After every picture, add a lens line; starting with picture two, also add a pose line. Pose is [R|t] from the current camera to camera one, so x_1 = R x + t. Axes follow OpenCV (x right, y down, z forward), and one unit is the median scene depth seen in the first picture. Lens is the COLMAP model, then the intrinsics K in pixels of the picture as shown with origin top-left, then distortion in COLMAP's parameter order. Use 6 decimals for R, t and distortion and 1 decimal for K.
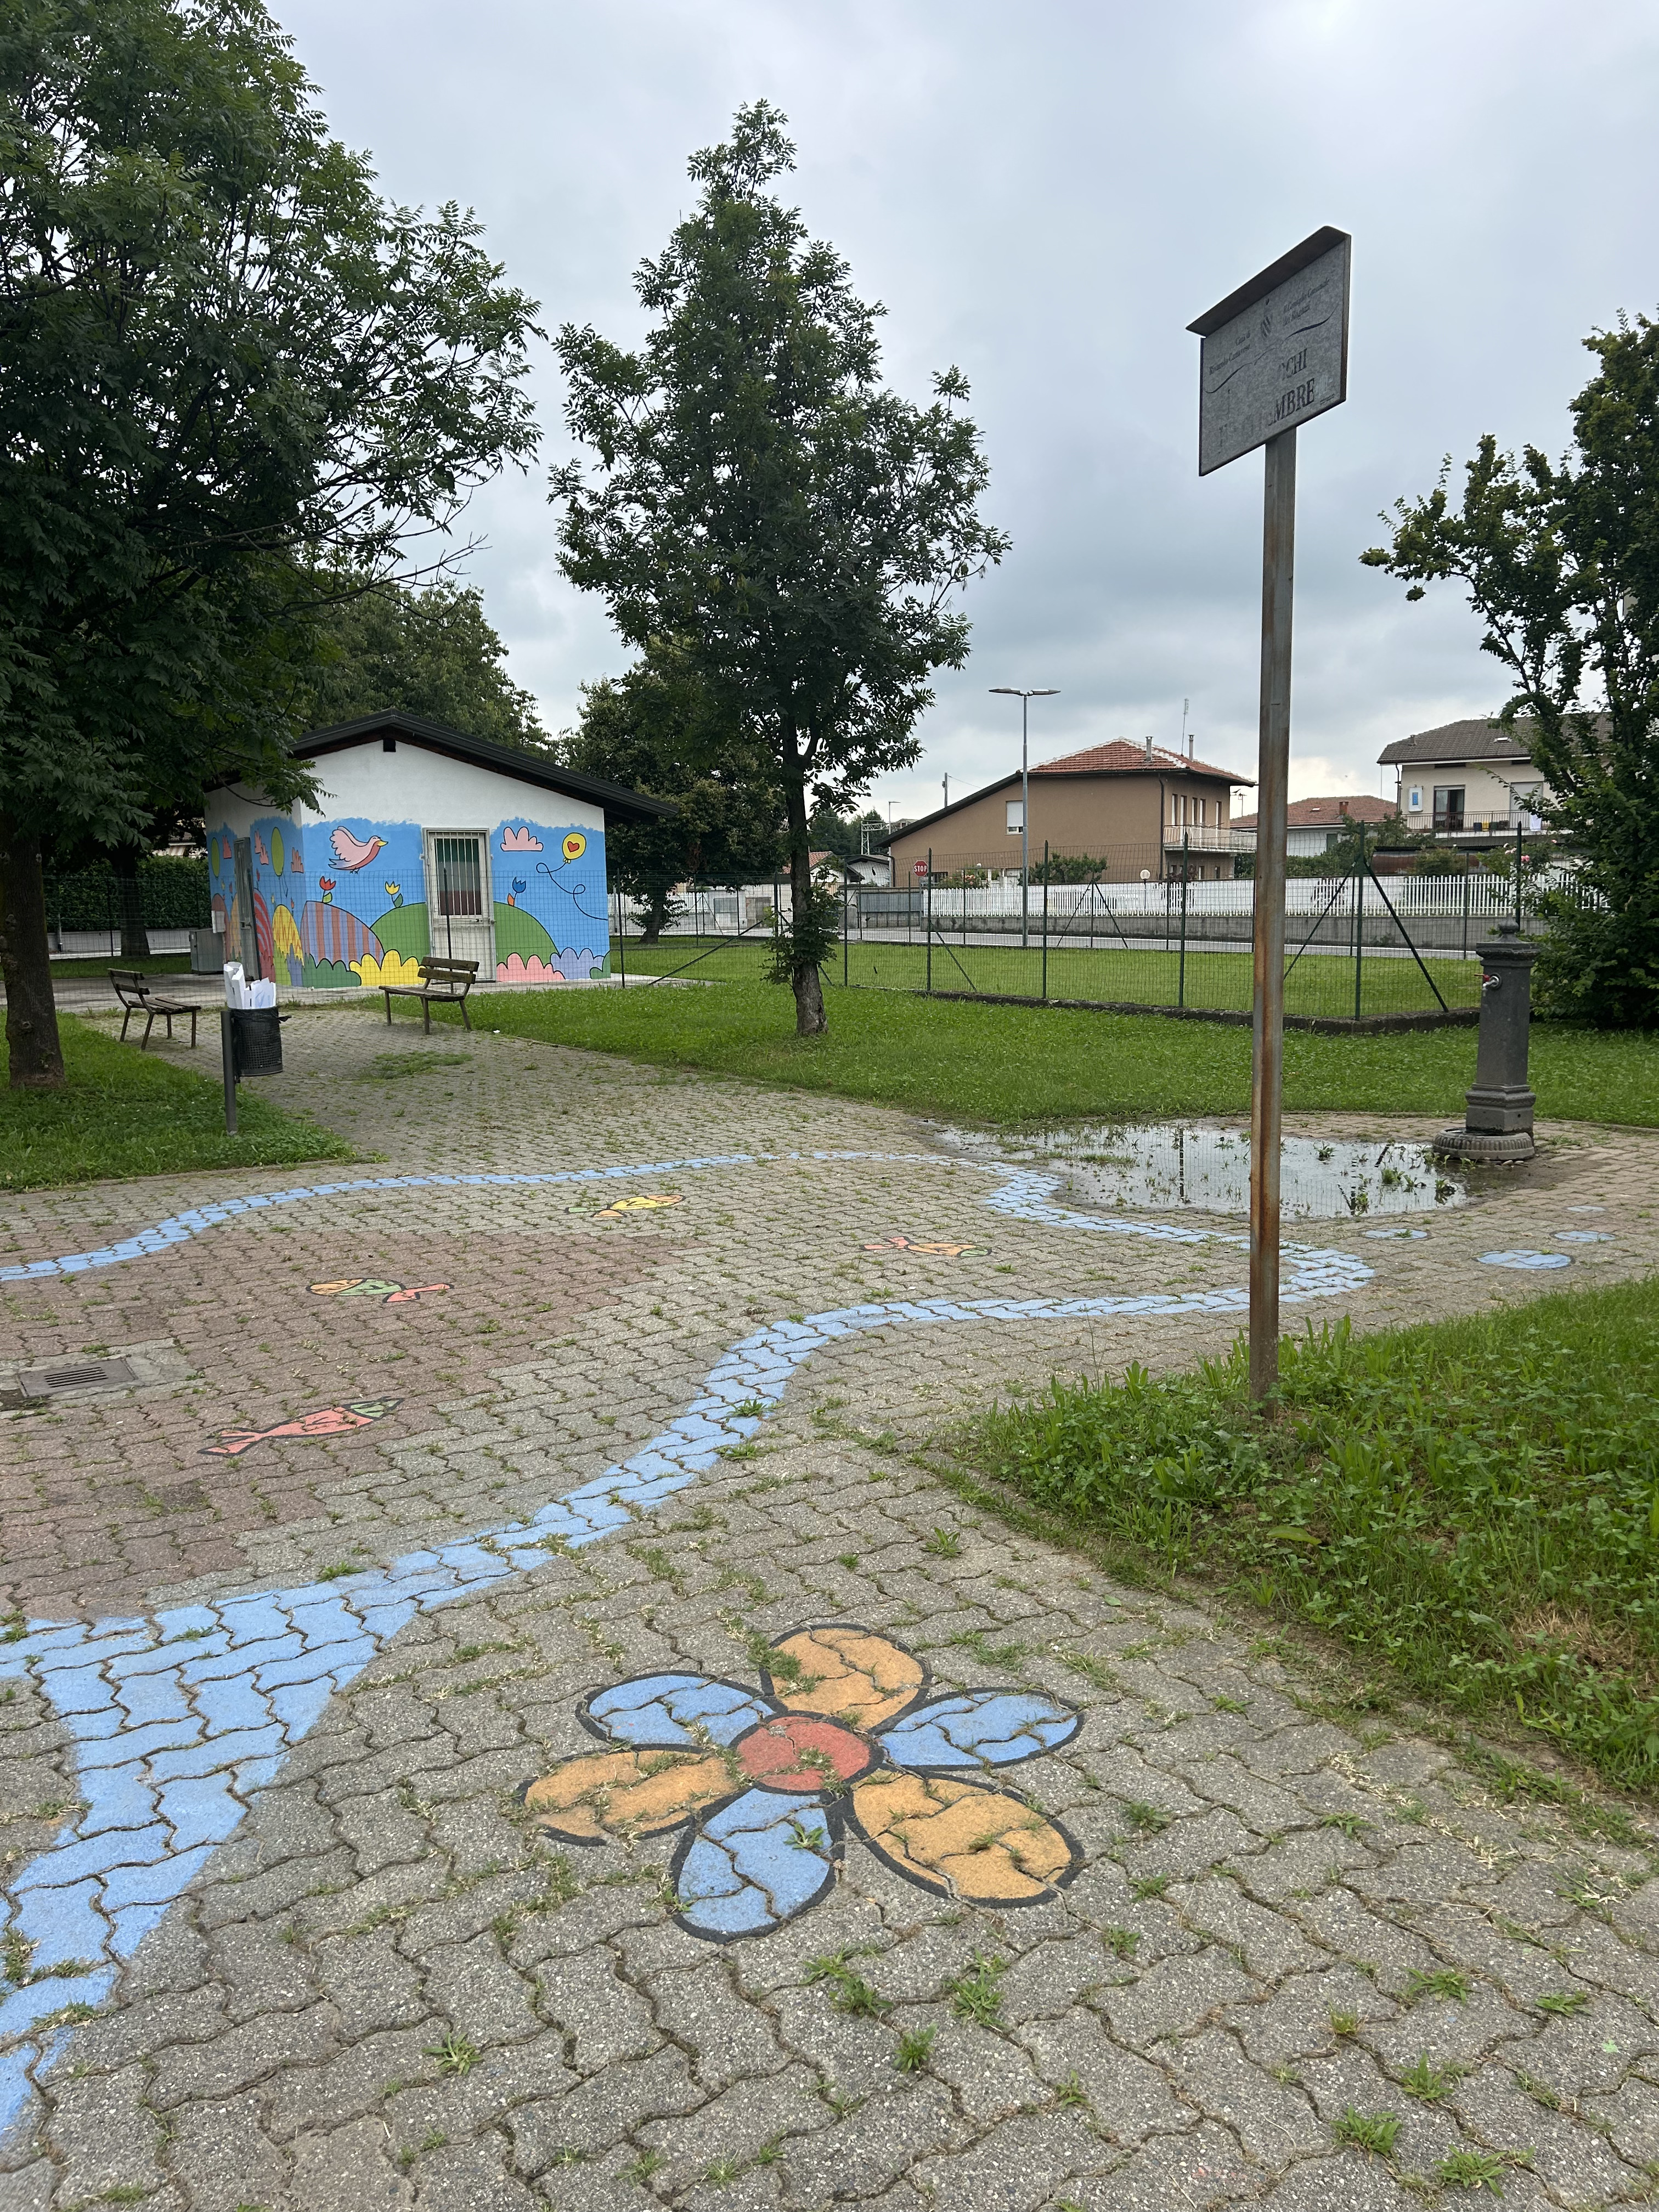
lens RADIAL K [[1671.0, 0, 831.3], [0, 1671.0, 1107.9], [0, 0, 1]] dist [-0.001040, -0.002271]
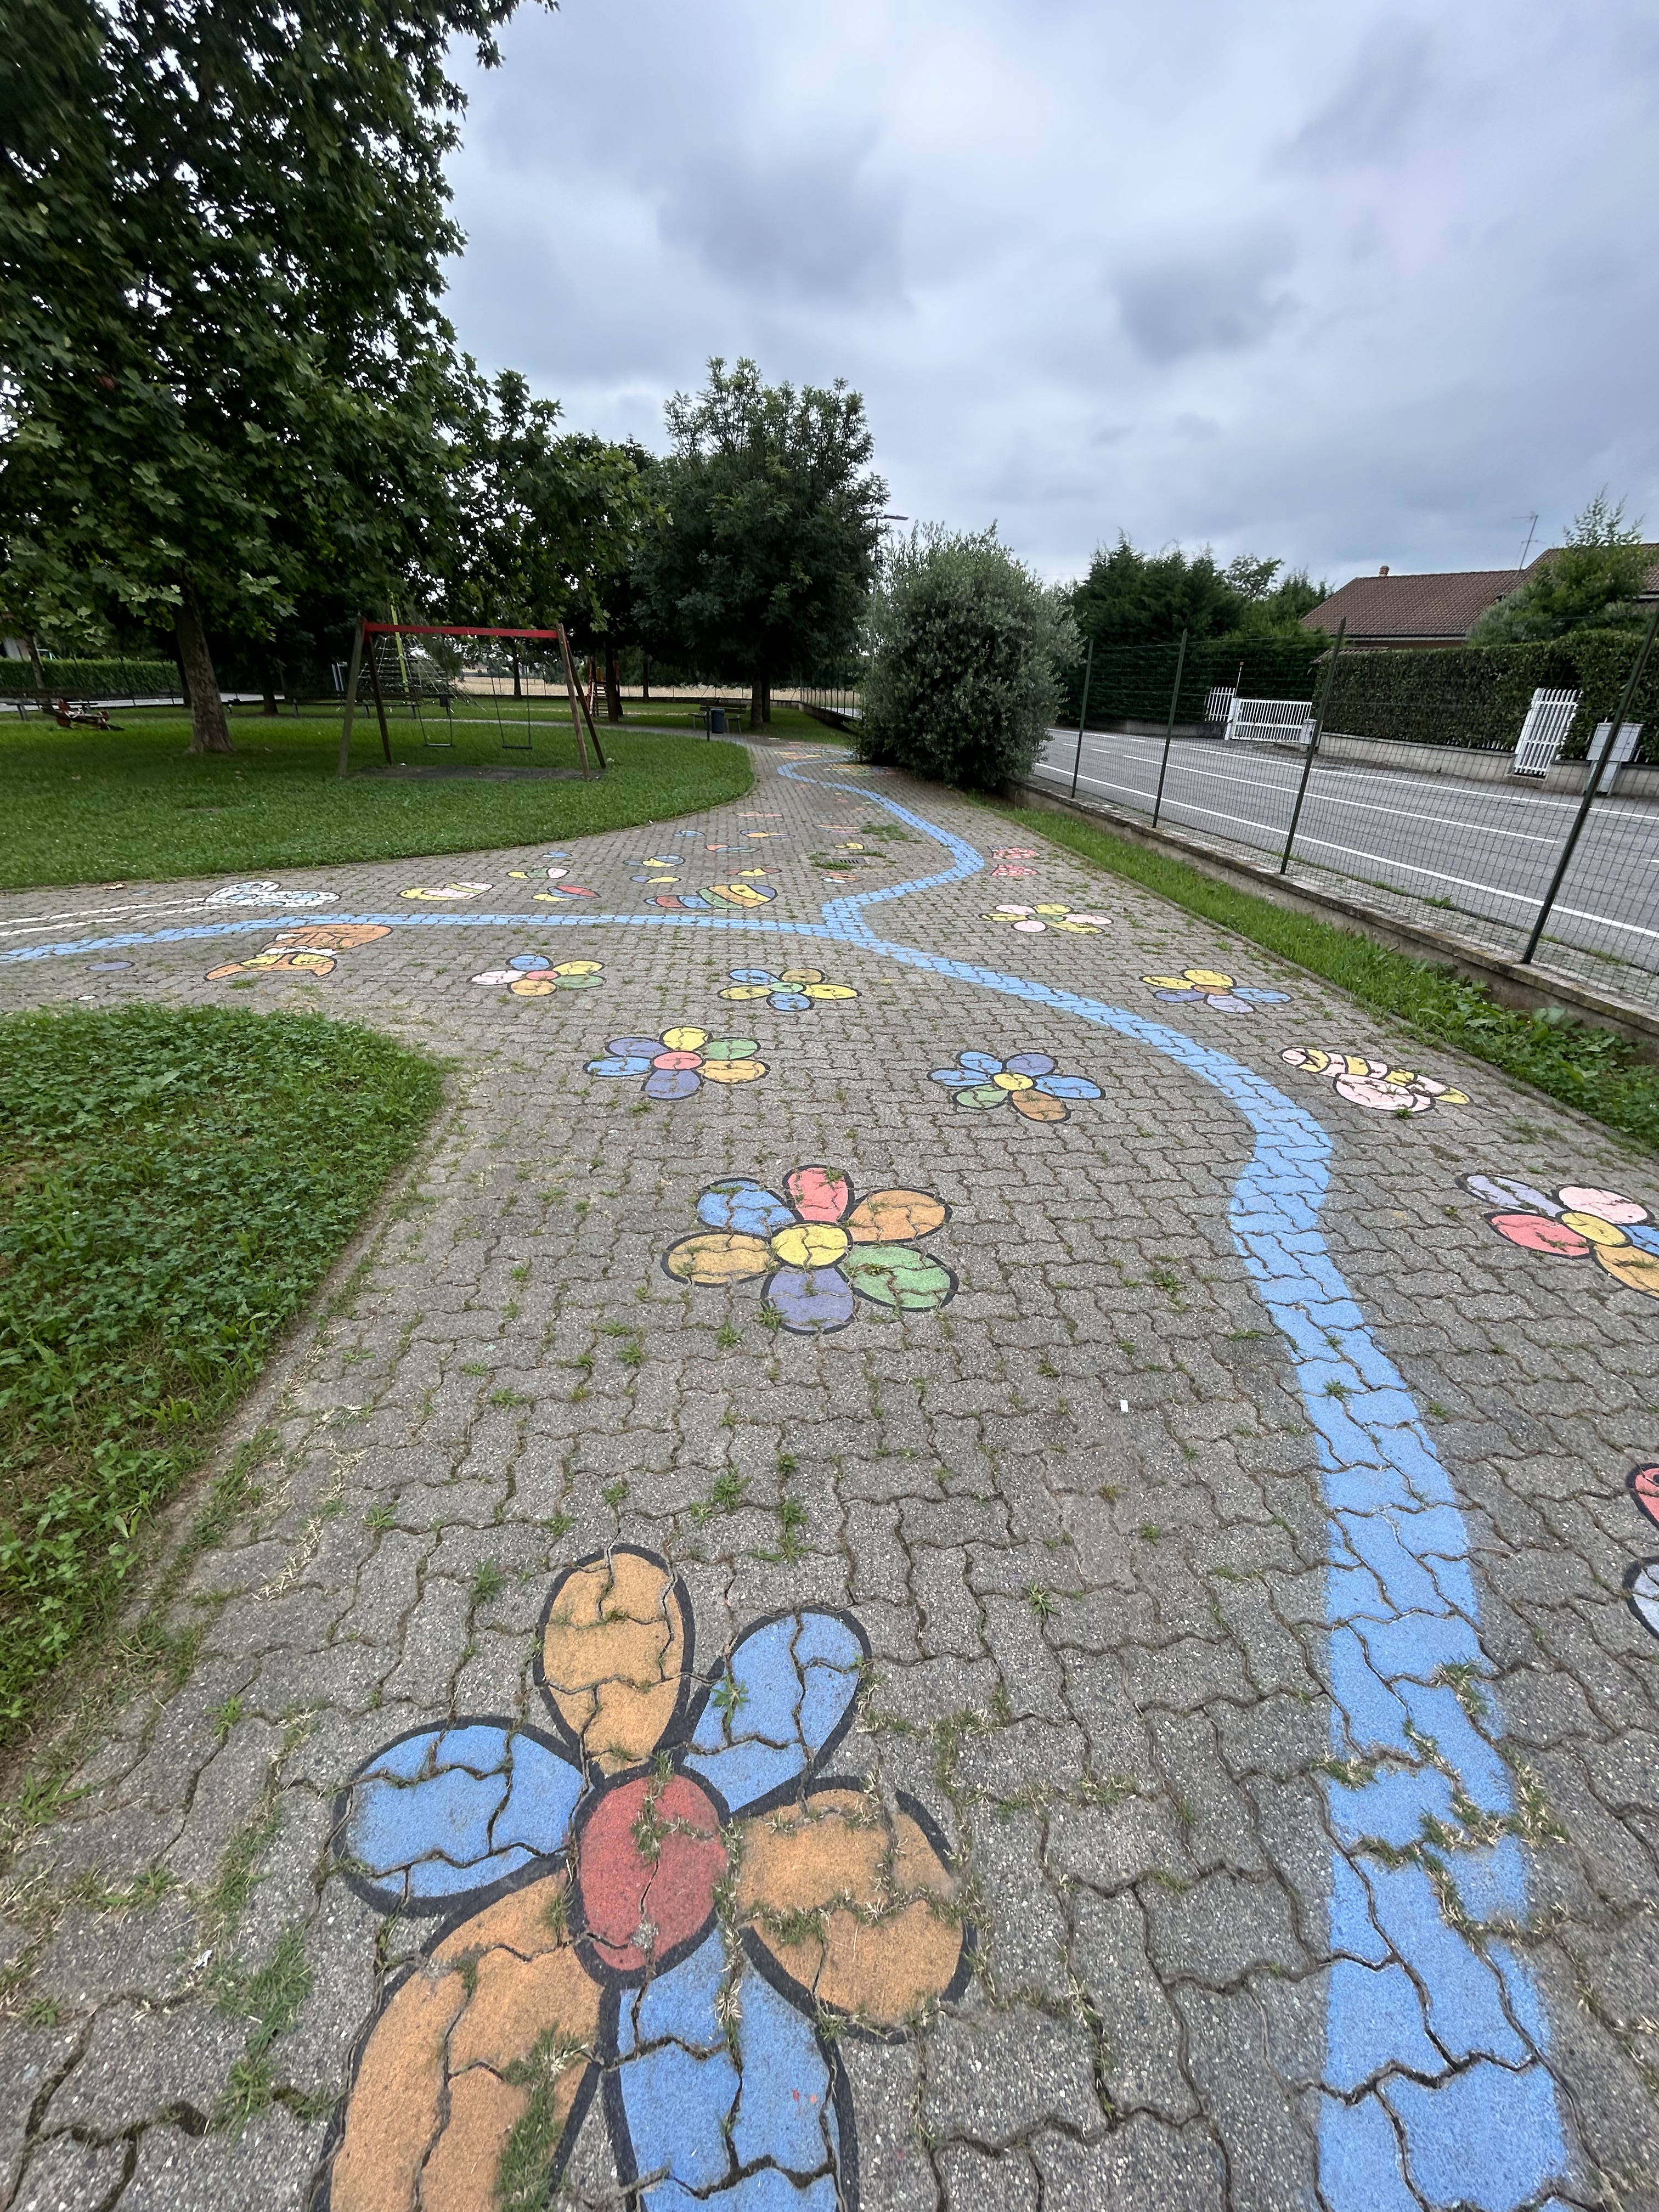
lens RADIAL K [[886.1, 0, 830.8], [0, 886.1, 1108.1], [0, 0, 1]] dist [-0.000293, 0.000138]
pose [[-0.909410, -0.191185, 0.369354, -0.216802], [0.040225, 0.843484, 0.535646, -0.211615], [-0.413951, 0.501979, -0.759382, 1.204305]]
